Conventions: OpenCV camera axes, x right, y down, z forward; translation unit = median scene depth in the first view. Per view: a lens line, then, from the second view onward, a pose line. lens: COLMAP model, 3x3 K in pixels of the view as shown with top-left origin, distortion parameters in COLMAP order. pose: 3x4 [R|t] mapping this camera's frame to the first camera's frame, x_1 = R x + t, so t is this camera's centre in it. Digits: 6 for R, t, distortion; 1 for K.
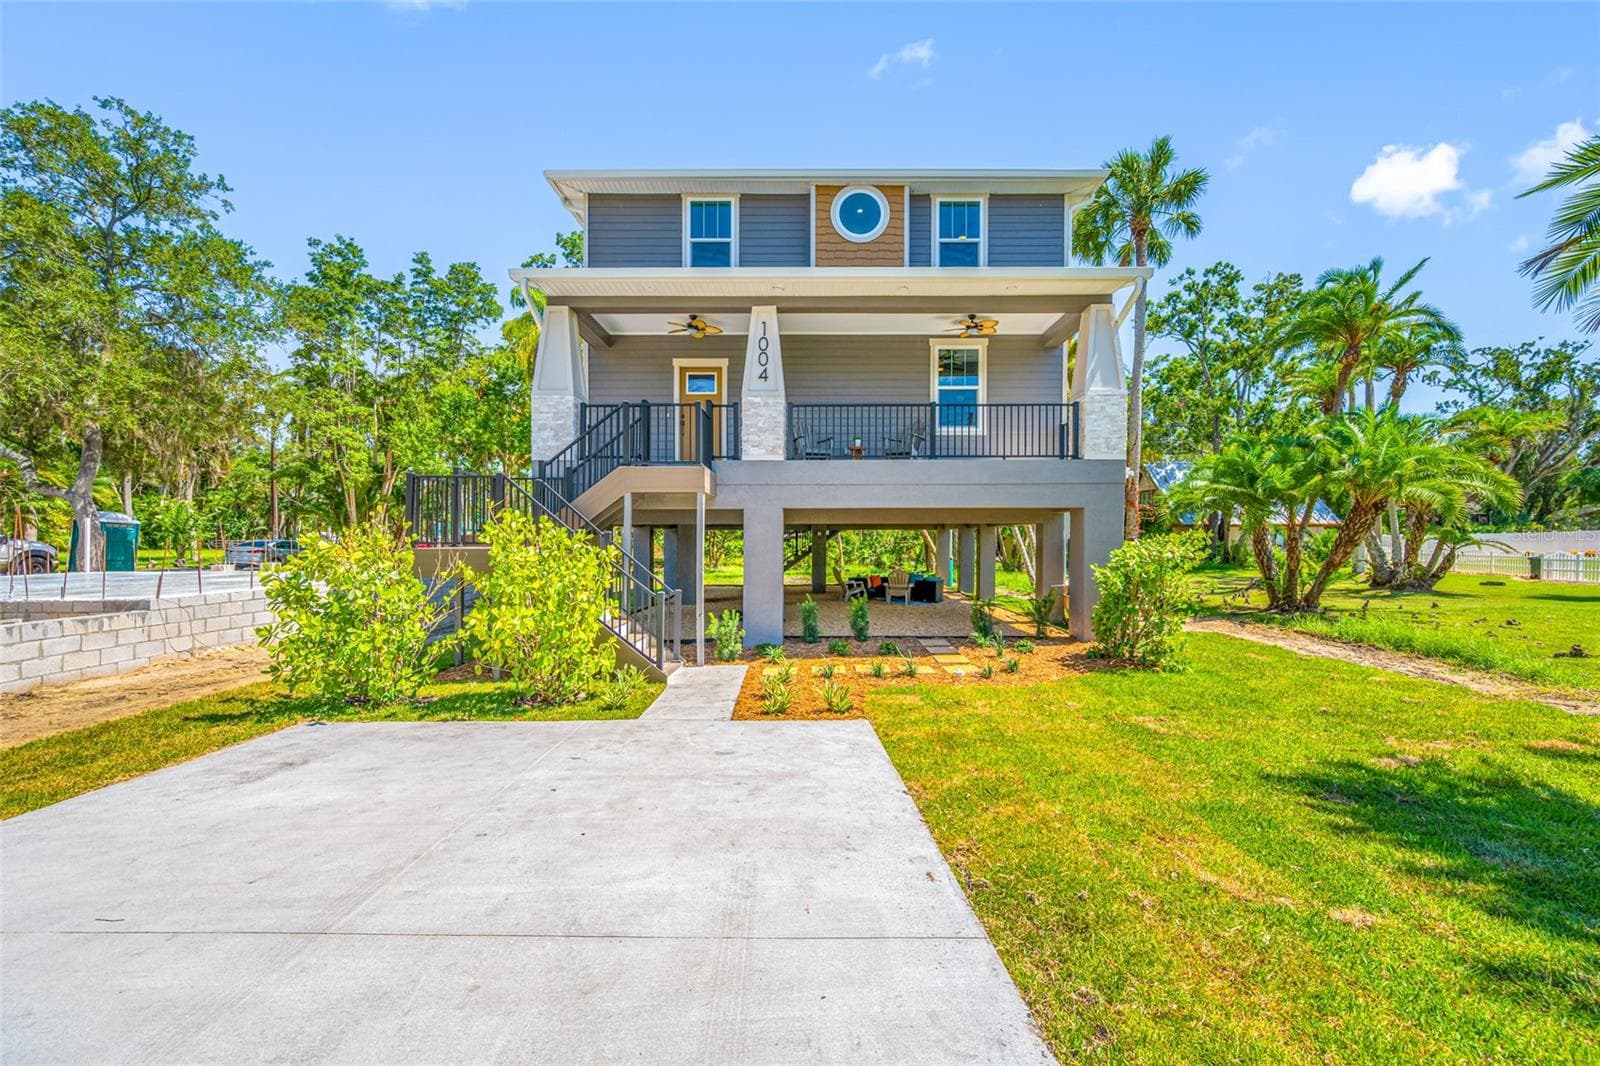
lens RADIAL K [[720.8, 0, 800.0], [0, 720.8, 533.0], [0, 0, 1]] dist [0.000887, -0.012200]
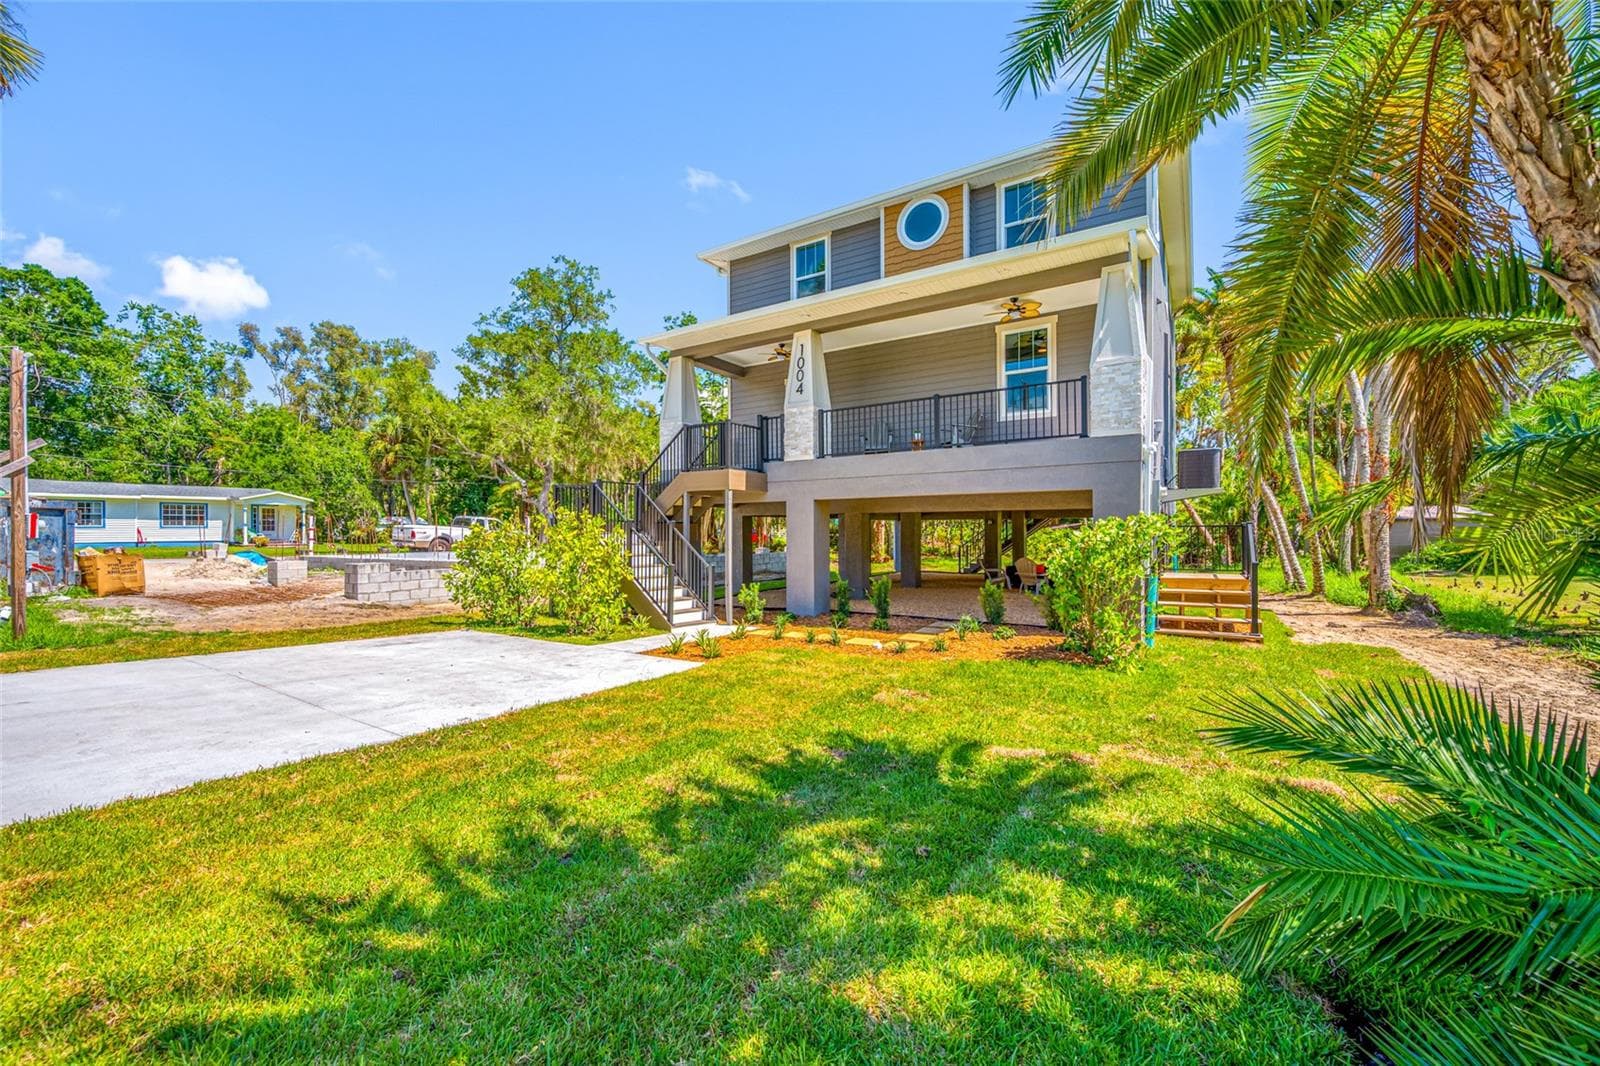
lens RADIAL K [[735.0, 0, 800.0], [0, 735.0, 533.0], [0, 0, 1]] dist [-0.065306, 0.000034]
pose [[0.793627, -0.002250, -0.608401, 0.594157], [0.008909, 0.999929, 0.007924, 0.008362], [0.608340, -0.011709, 0.793590, 0.028753]]
